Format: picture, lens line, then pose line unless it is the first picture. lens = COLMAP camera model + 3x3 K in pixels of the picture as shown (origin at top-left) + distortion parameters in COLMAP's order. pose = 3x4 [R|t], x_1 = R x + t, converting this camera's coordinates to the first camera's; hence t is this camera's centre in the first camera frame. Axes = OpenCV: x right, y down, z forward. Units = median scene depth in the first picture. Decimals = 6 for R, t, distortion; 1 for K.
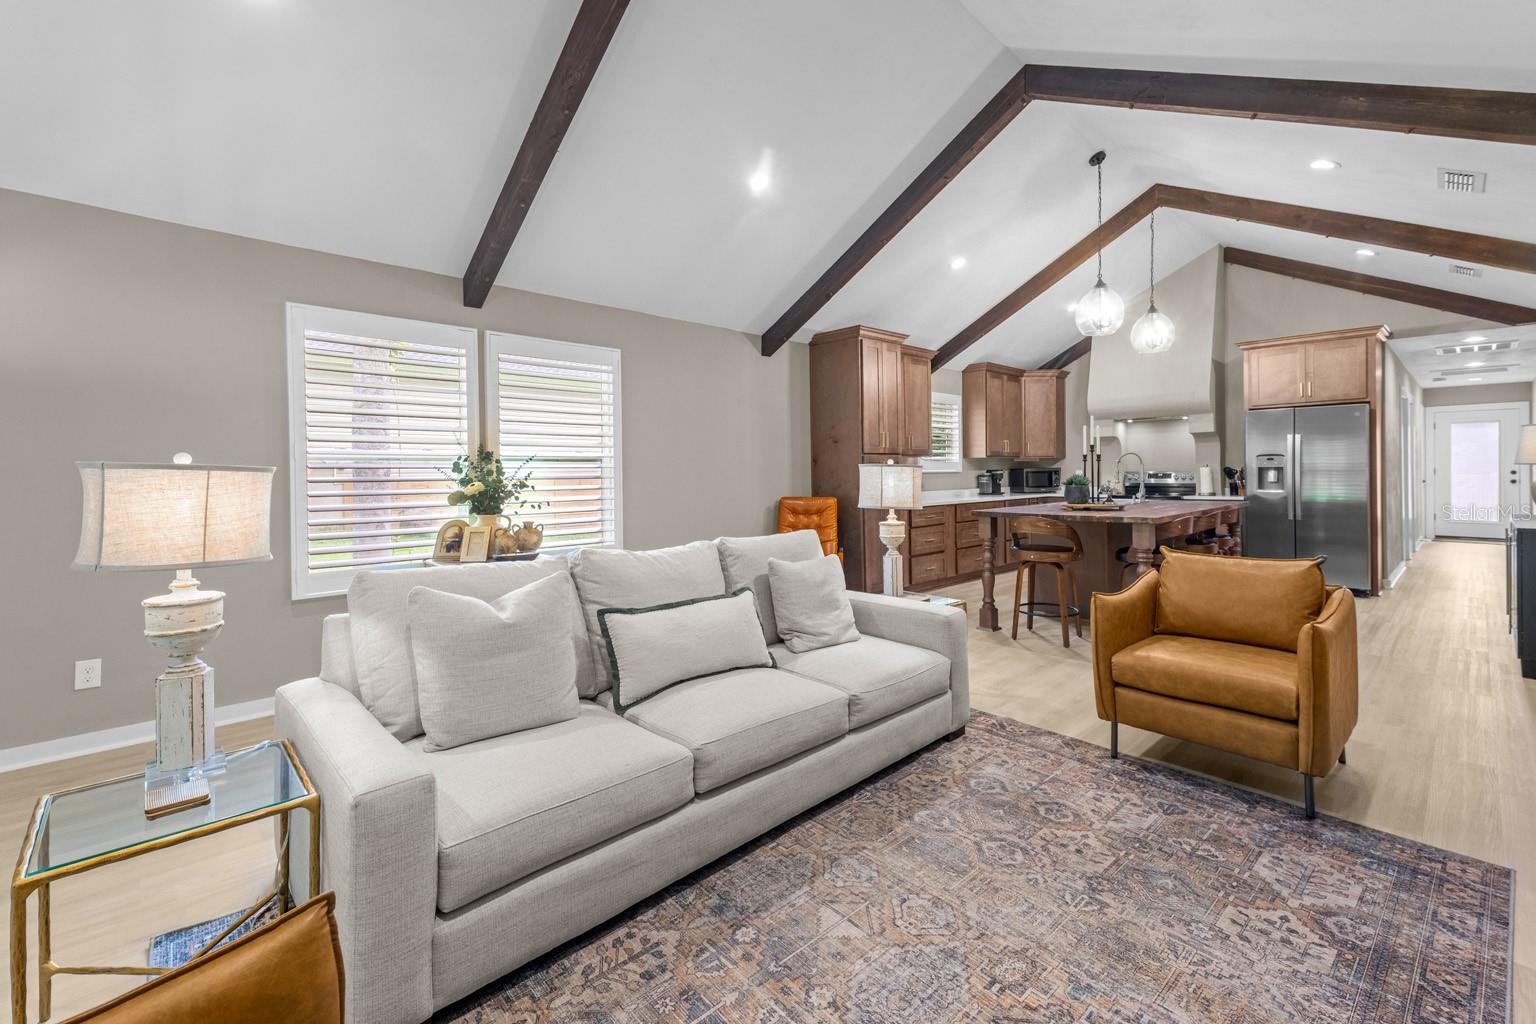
lens RADIAL K [[615.0, 0, 772.4], [0, 615.0, 477.3], [0, 0, 1]] dist [0.002510, 0.000268]
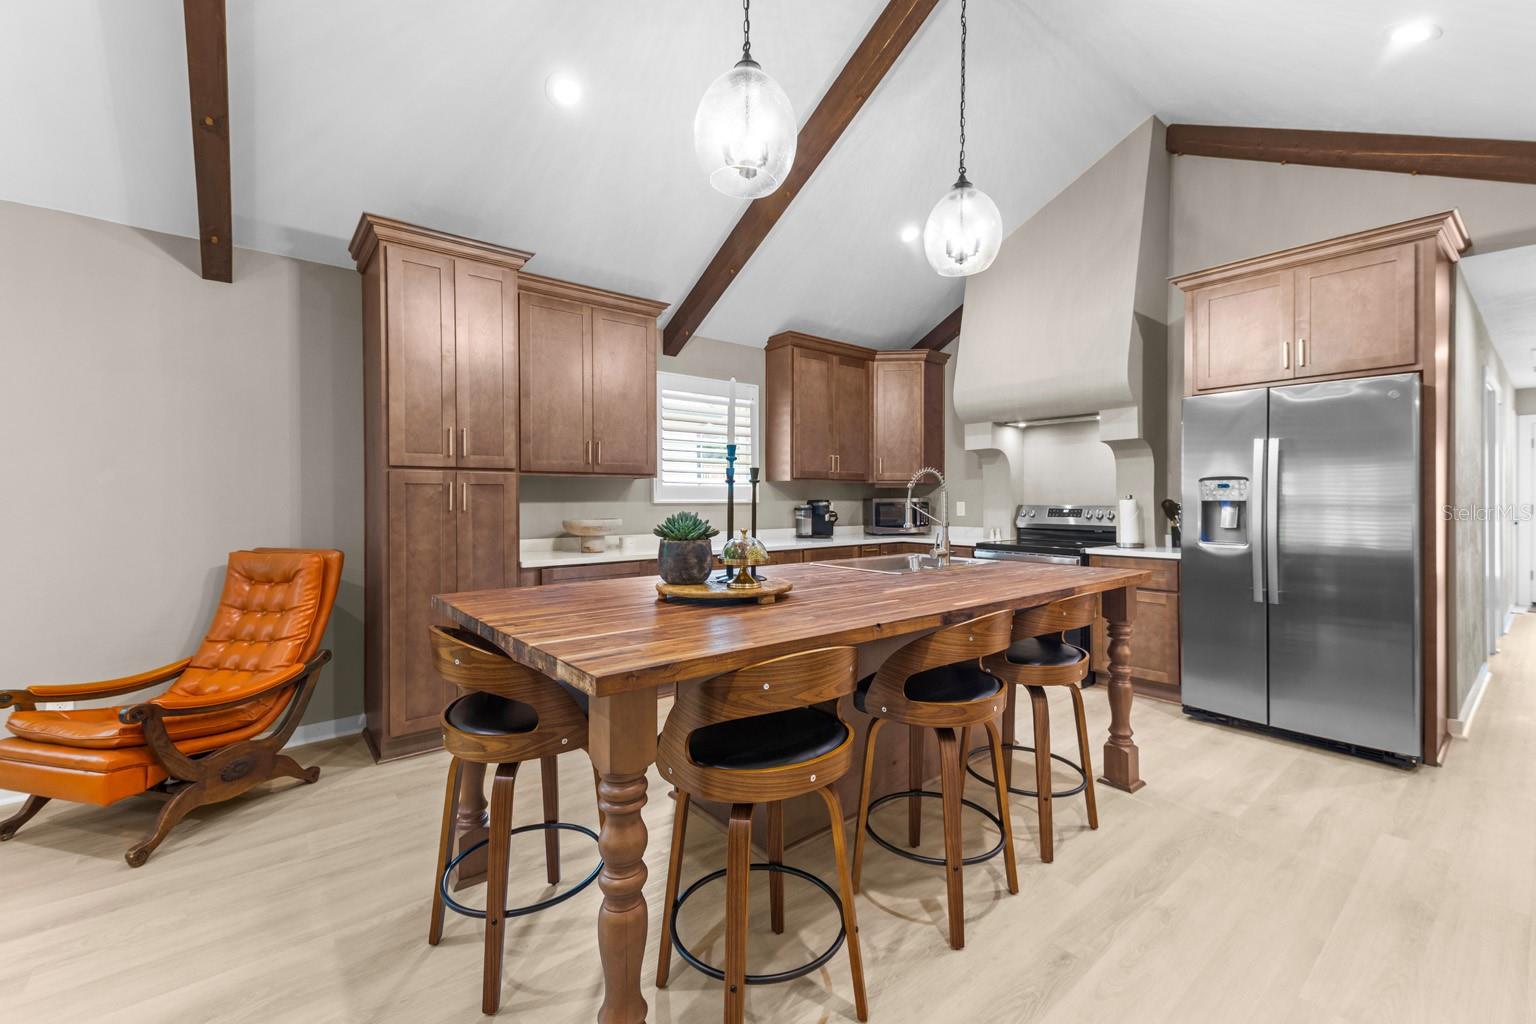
lens RADIAL K [[618.4, 0, 760.5], [0, 618.4, 502.5], [0, 0, 1]] dist [0.000701, -0.000208]
pose [[0.998035, 0.010431, -0.061790, 0.392801], [-0.010662, 0.999937, -0.003410, -0.007646], [0.061750, 0.004062, 0.998083, 0.393491]]
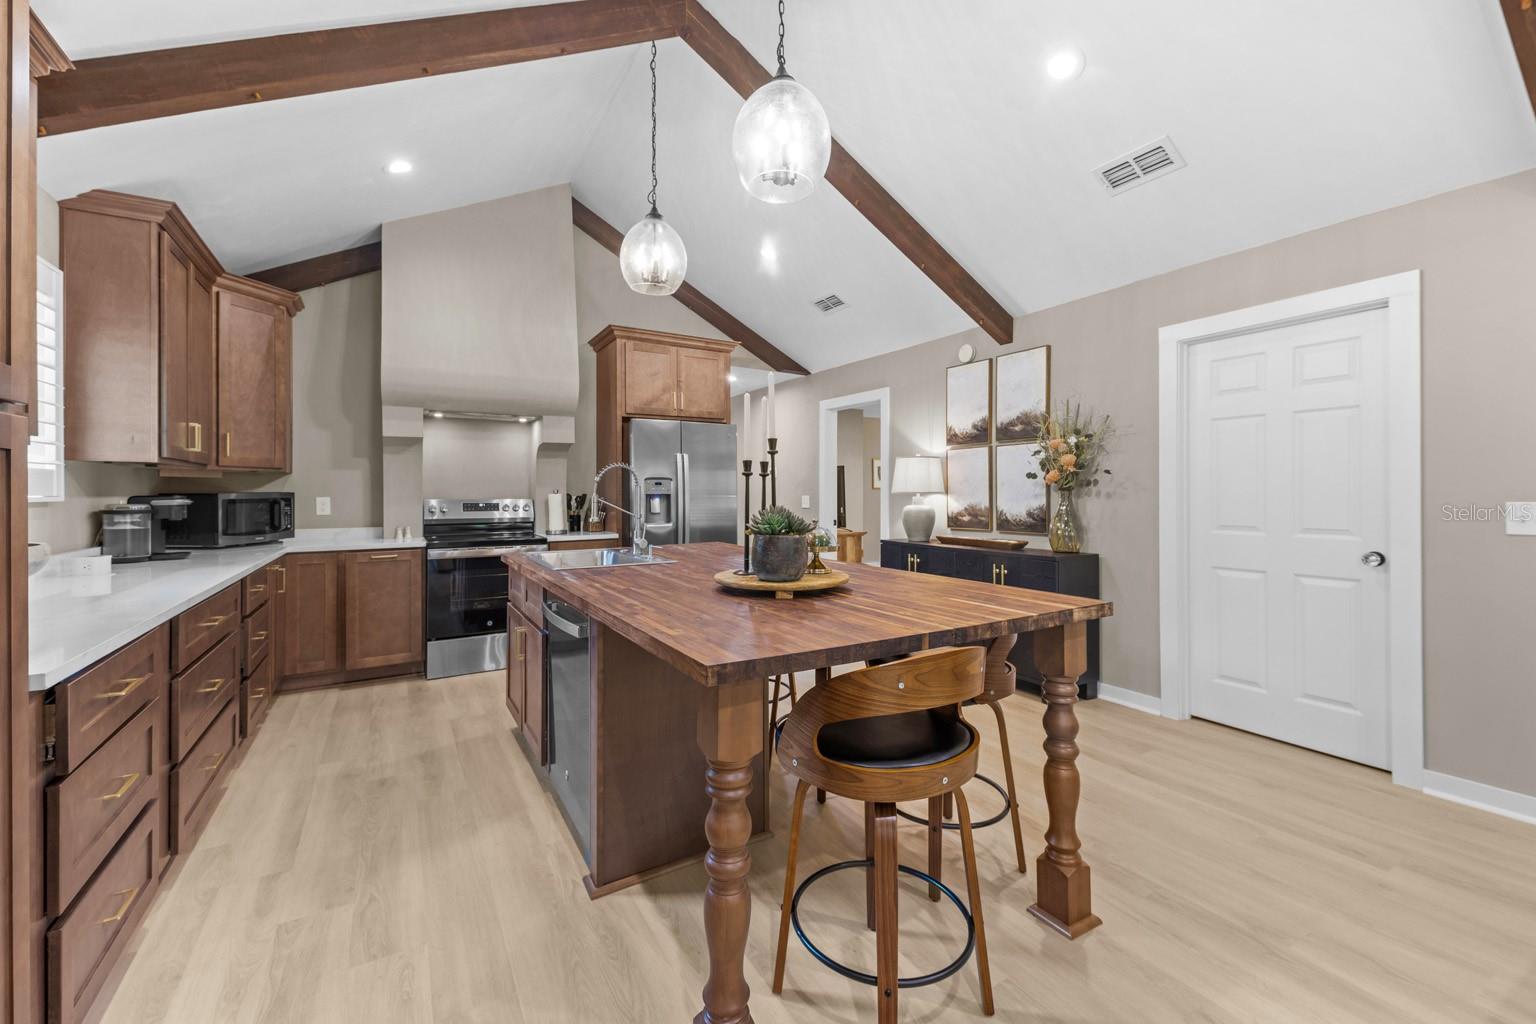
lens RADIAL K [[618.4, 0, 760.5], [0, 618.4, 502.5], [0, 0, 1]] dist [0.000701, -0.000208]
pose [[0.200809, -0.005678, 0.979614, 0.066252], [0.010244, 0.999941, 0.003696, -0.006298], [-0.979577, 0.009293, 0.200855, 0.635752]]
